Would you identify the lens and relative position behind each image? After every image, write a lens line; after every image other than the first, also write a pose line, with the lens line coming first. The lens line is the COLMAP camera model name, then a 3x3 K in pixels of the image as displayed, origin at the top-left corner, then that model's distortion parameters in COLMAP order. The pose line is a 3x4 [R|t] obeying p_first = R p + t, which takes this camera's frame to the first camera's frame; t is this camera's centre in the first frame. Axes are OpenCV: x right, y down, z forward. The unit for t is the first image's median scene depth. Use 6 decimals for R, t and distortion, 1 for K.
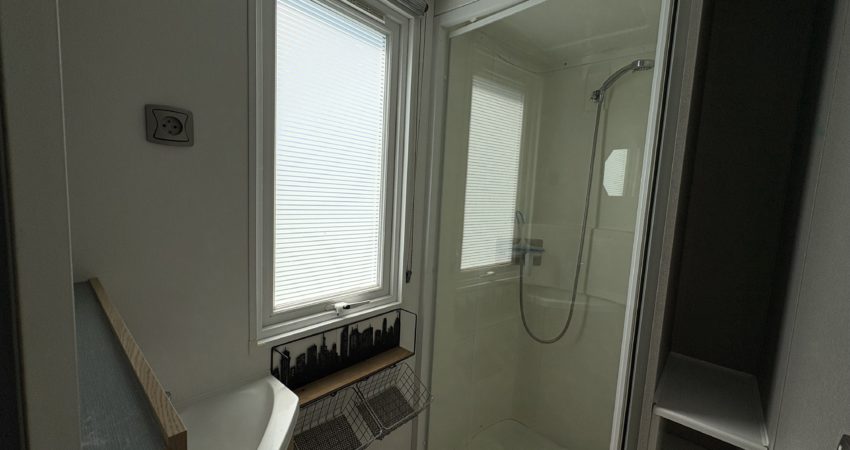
lens RADIAL K [[339.5, 0, 425.0], [0, 339.5, 225.0], [0, 0, 1]] dist [0.002011, -0.000143]
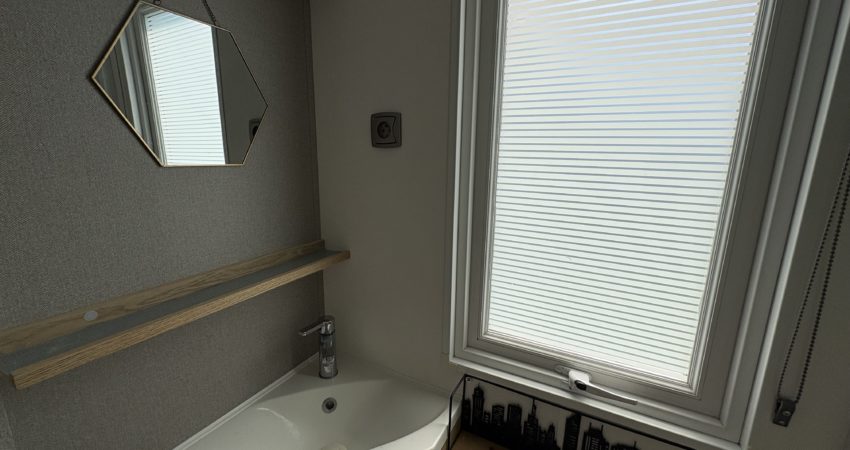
lens RADIAL K [[339.5, 0, 425.0], [0, 339.5, 225.0], [0, 0, 1]] dist [0.002011, -0.000143]
pose [[0.240549, 0.146711, -0.959485, 0.271978], [-0.102312, 0.986837, 0.125243, -0.099560], [0.965230, 0.068040, 0.252392, 0.619078]]
